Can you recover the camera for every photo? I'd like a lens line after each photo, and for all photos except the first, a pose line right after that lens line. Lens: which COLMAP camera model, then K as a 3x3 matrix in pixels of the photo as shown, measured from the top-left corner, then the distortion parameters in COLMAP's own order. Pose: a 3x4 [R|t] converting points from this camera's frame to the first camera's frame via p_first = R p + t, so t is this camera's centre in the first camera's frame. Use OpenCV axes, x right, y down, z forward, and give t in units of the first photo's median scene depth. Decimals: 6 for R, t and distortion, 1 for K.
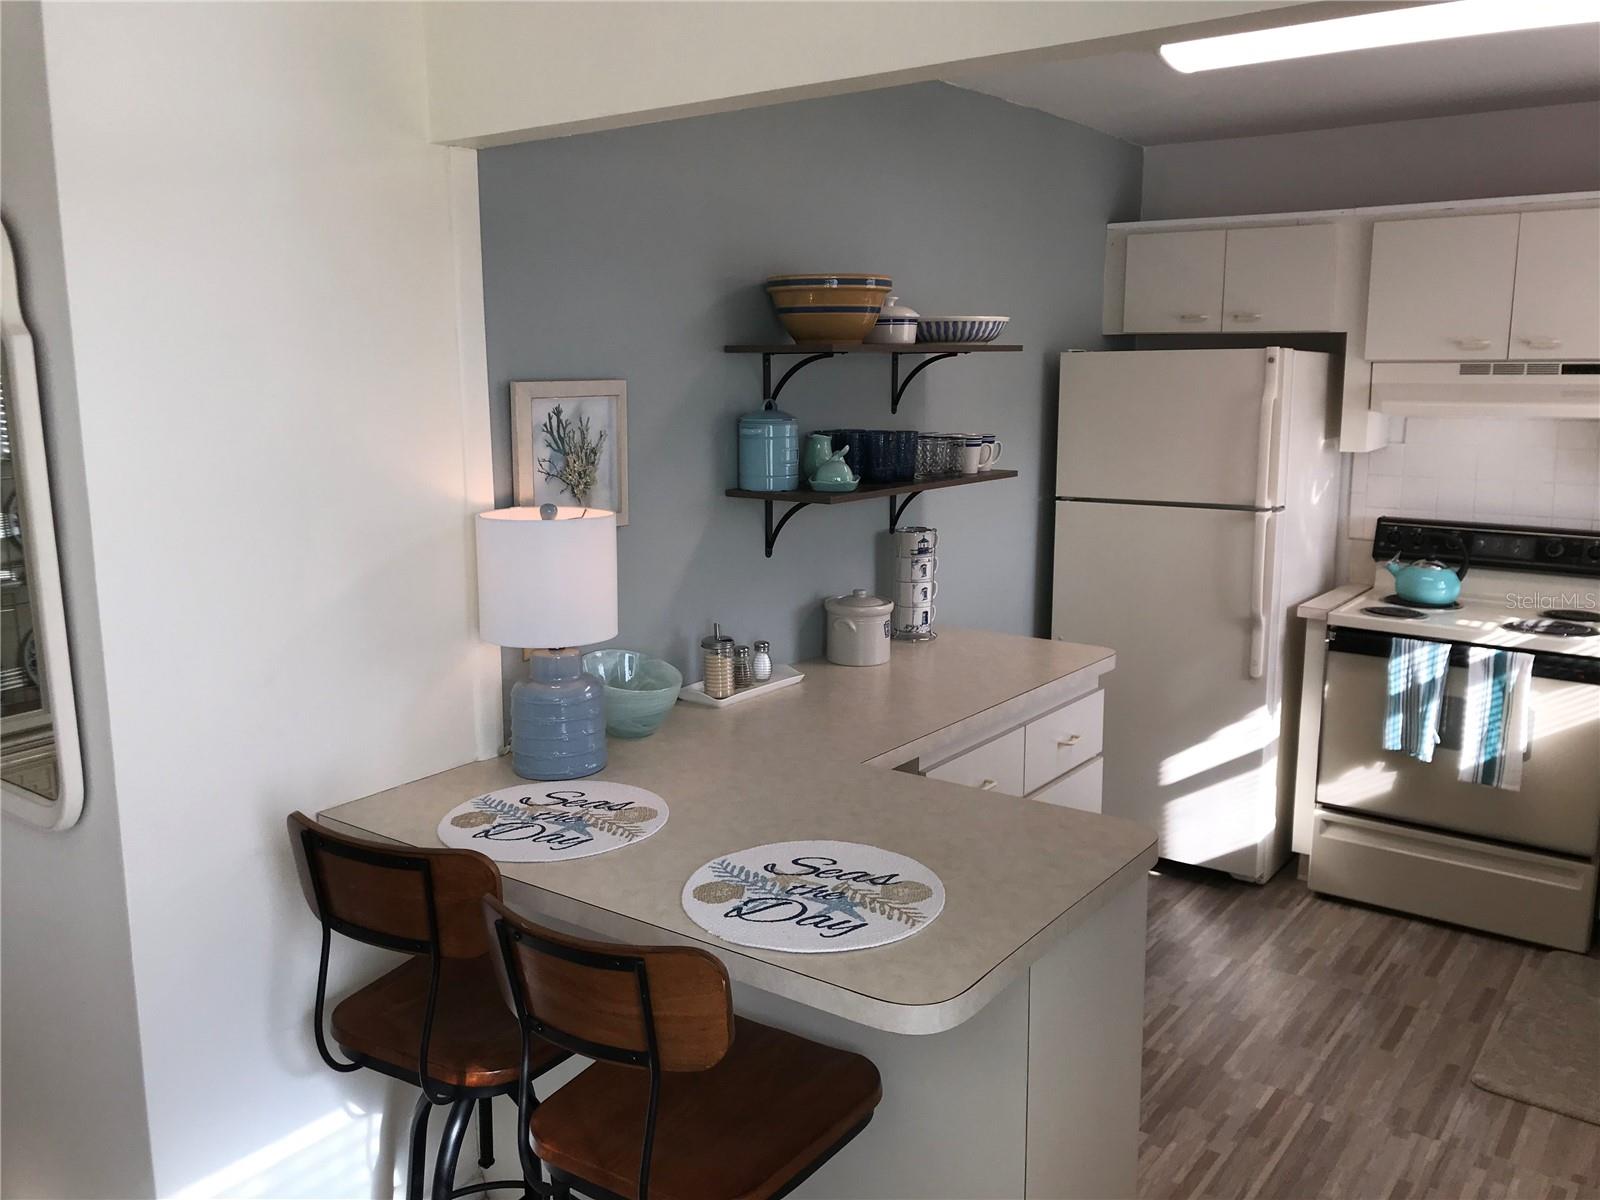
lens RADIAL K [[1320.8, 0, 797.4], [0, 1320.8, 582.6], [0, 0, 1]] dist [0.006577, 0.014970]
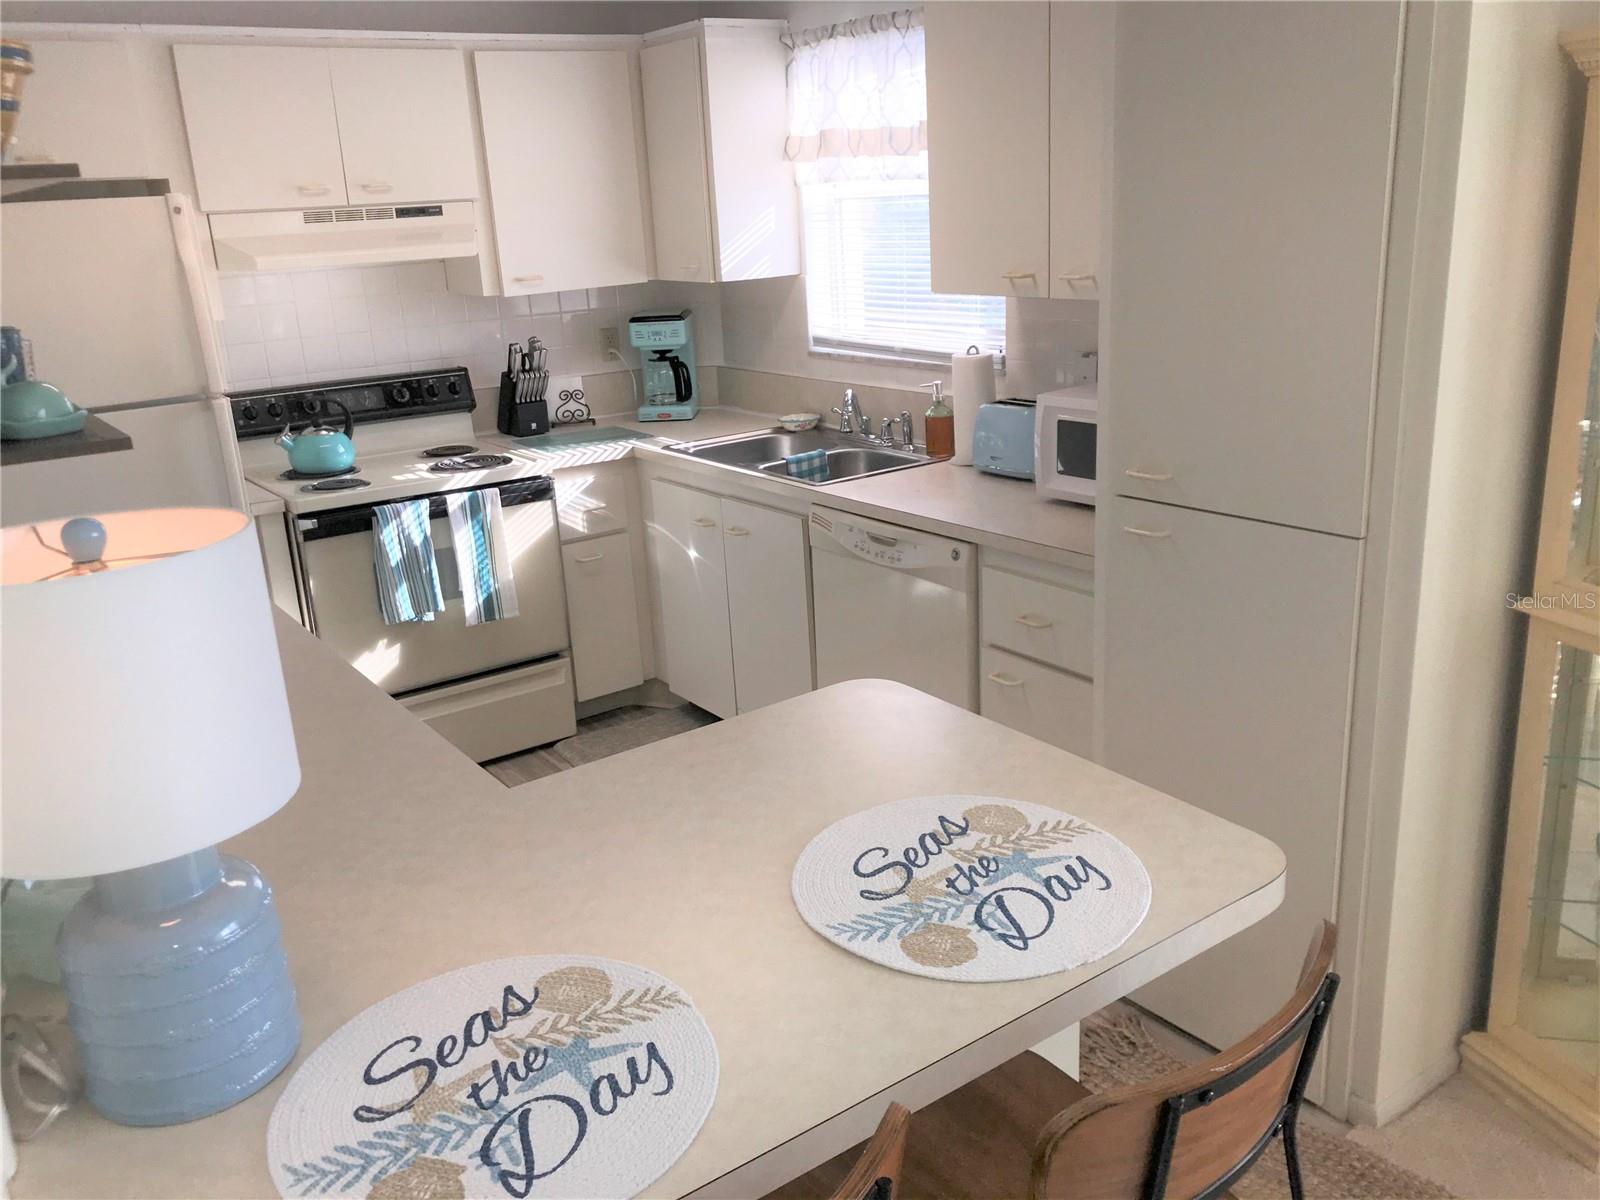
lens RADIAL K [[1307.2, 0, 801.3], [0, 1307.2, 594.0], [0, 0, 1]] dist [0.007137, -0.012885]
pose [[0.306915, -0.288546, 0.906942, -0.318880], [0.204775, 0.950636, 0.233150, -0.054914], [-0.929446, 0.114162, 0.350852, 0.401054]]
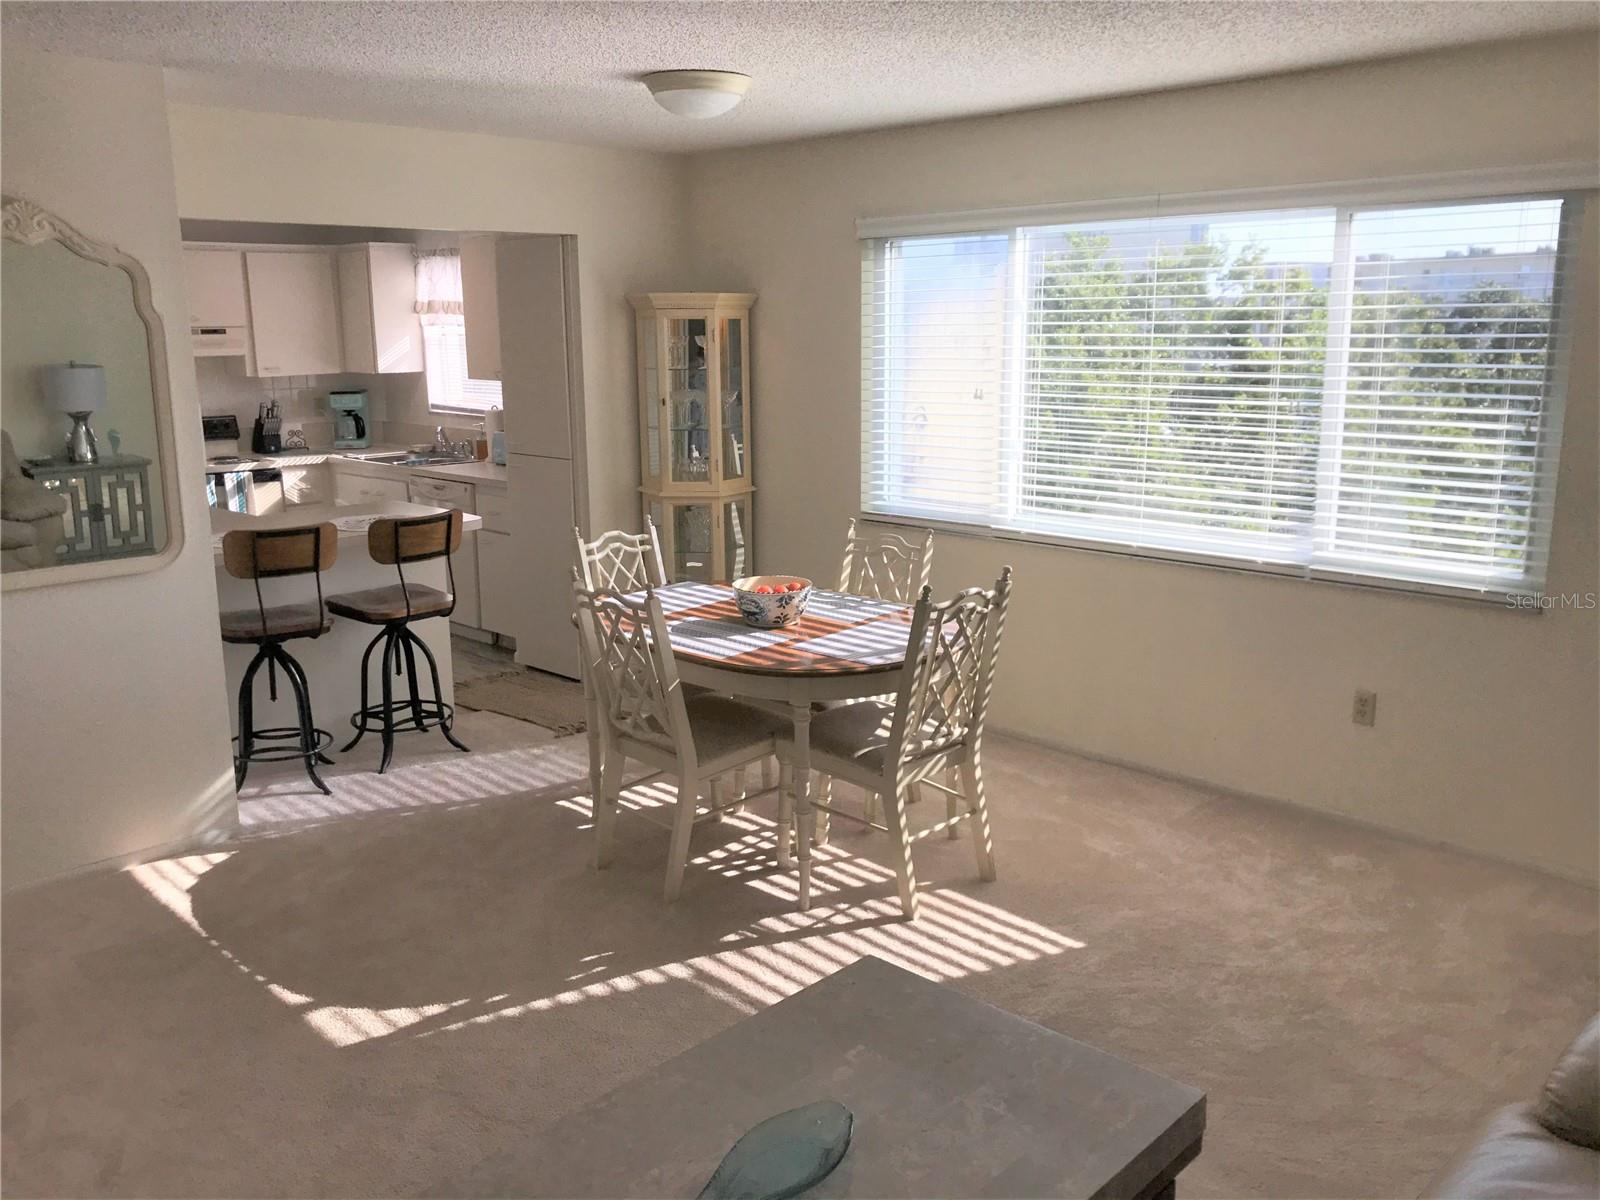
lens RADIAL K [[1290.4, 0, 779.9], [0, 1290.4, 560.3], [0, 0, 1]] dist [0.013920, 0.001333]
pose [[0.145871, -0.183102, 0.972211, -1.228728], [0.171992, 0.972452, 0.157342, 0.012940], [-0.974238, 0.144261, 0.173345, -0.115430]]
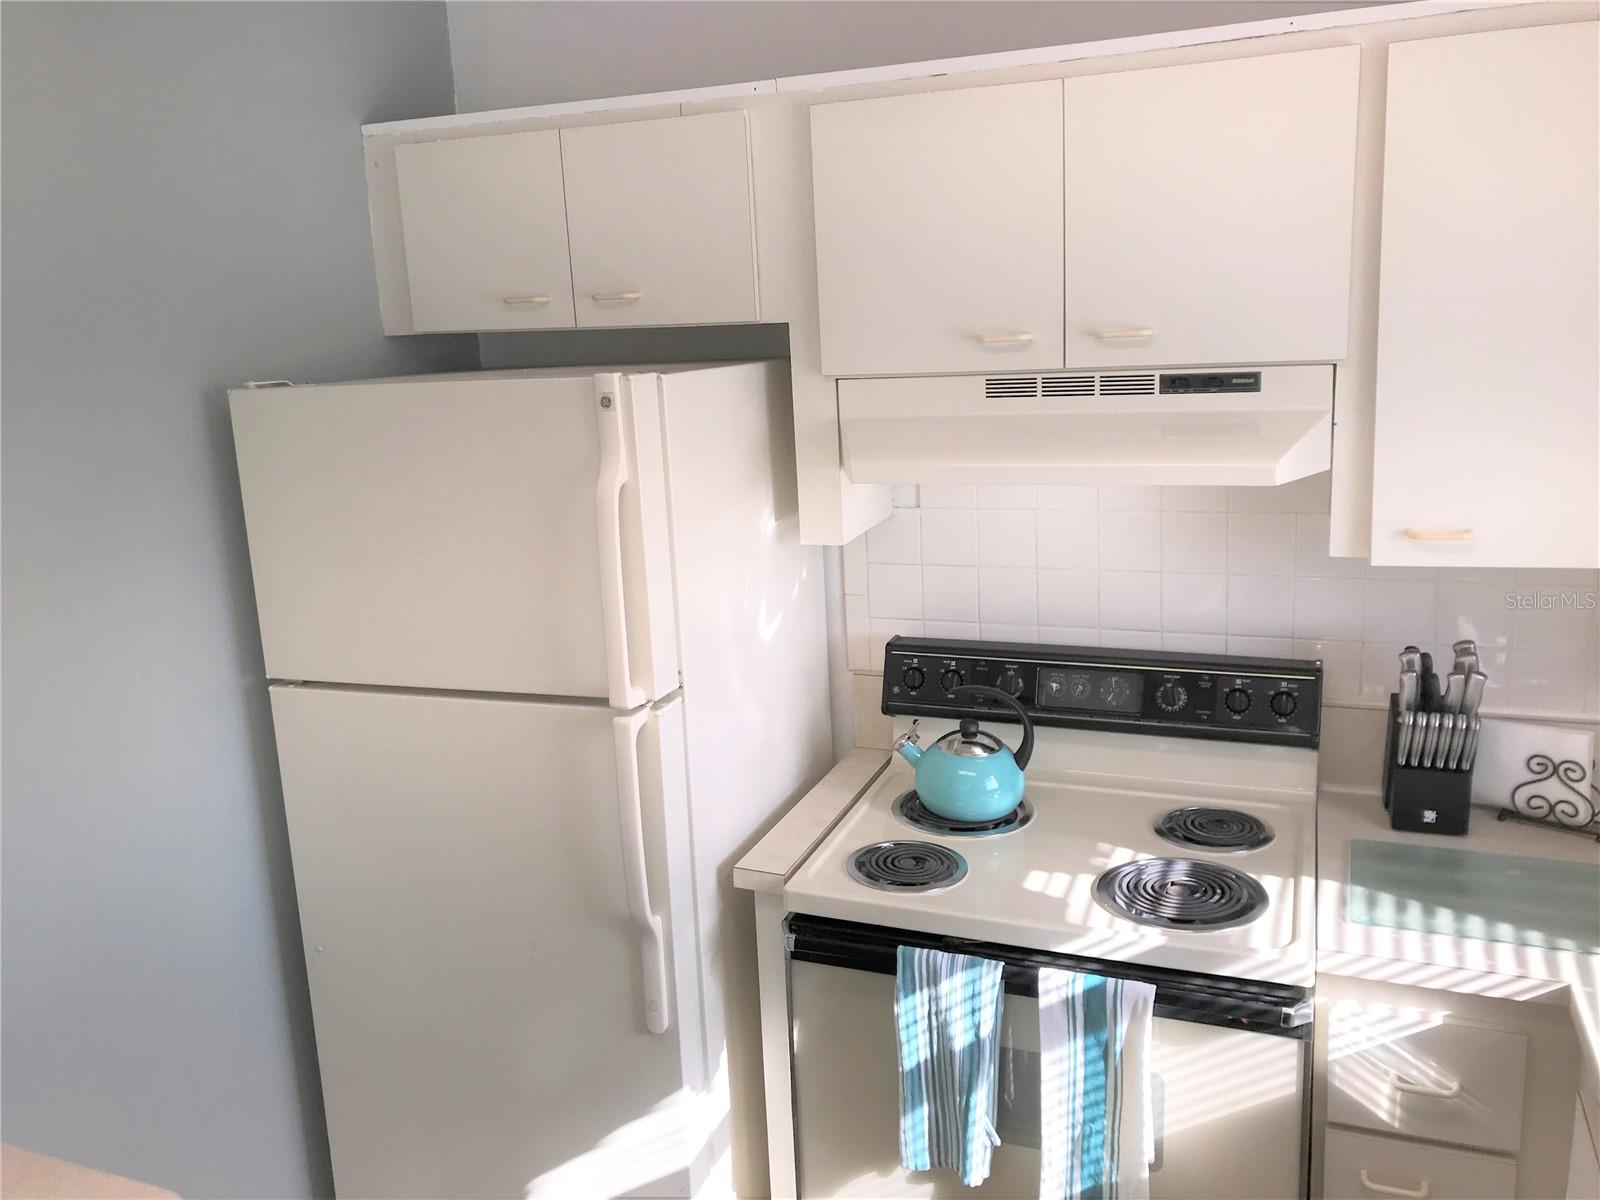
lens RADIAL K [[1307.2, 0, 801.3], [0, 1307.2, 594.0], [0, 0, 1]] dist [0.007137, -0.012885]
pose [[0.963057, -0.103006, 0.248818, 0.309188], [0.089857, 0.993918, 0.063669, -0.126310], [-0.253863, -0.038959, 0.966455, 0.544995]]
